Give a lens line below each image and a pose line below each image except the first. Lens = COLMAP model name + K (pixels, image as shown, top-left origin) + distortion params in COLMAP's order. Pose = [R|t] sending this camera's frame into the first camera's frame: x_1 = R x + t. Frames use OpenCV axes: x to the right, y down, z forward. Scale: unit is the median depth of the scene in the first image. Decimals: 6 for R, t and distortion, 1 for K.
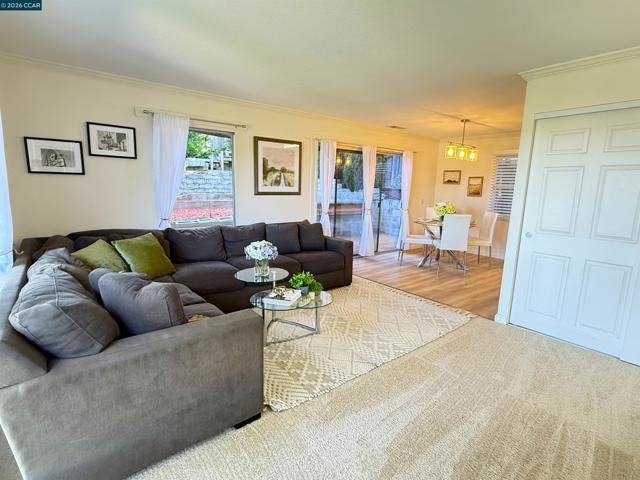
lens RADIAL K [[323.8, 0, 320.0], [0, 323.8, 240.0], [0, 0, 1]] dist [0.000337, 0.000152]
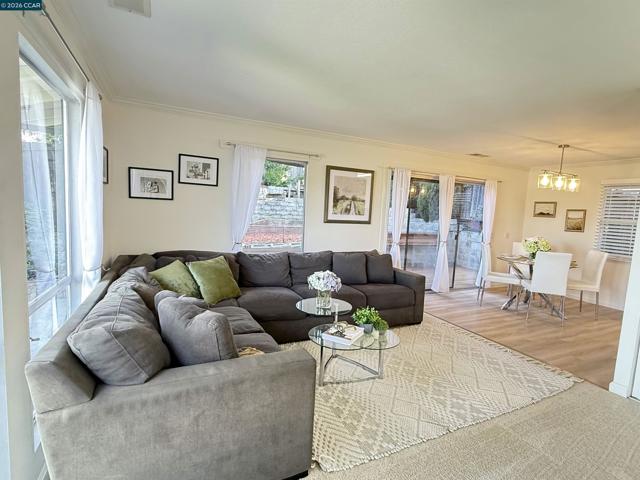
lens RADIAL K [[317.9, 0, 320.0], [0, 317.9, 240.0], [0, 0, 1]] dist [-0.002560, -0.000096]
pose [[0.974423, 0.042874, -0.220593, 0.006538], [-0.061050, 0.995218, -0.076245, -0.013059], [0.216270, 0.087762, 0.972381, 0.060455]]
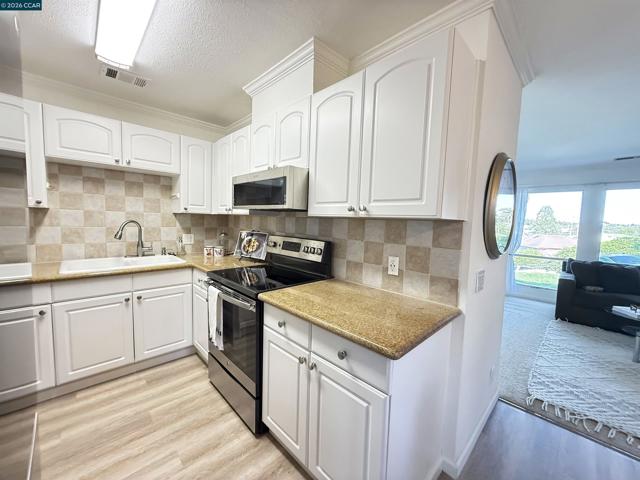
lens RADIAL K [[257.2, 0, 320.0], [0, 257.2, 240.0], [0, 0, 1]] dist [-0.001067, 0.000149]
pose [[-0.993374, -0.051314, -0.102834, 0.980101], [-0.073969, 0.970288, 0.230369, -0.197755], [0.087957, 0.236449, -0.967655, 1.377944]]
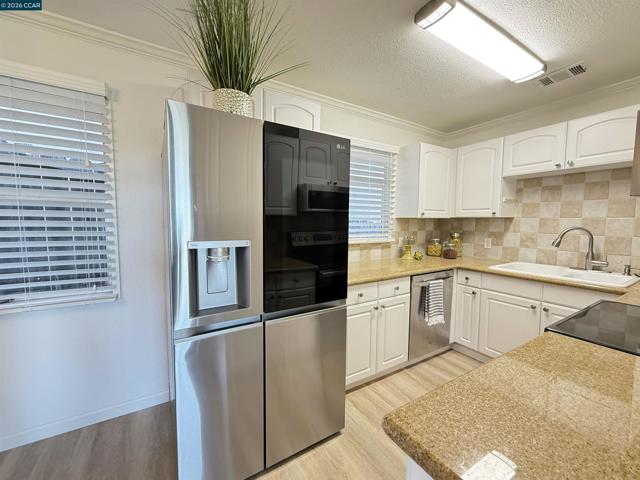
lens RADIAL K [[263.7, 0, 320.0], [0, 263.7, 240.0], [0, 0, 1]] dist [0.020398, 0.000025]
pose [[0.126953, -0.102185, 0.986631, 0.799576], [0.156847, 0.984233, 0.081754, -0.179819], [-0.979429, 0.144371, 0.140979, 1.236950]]
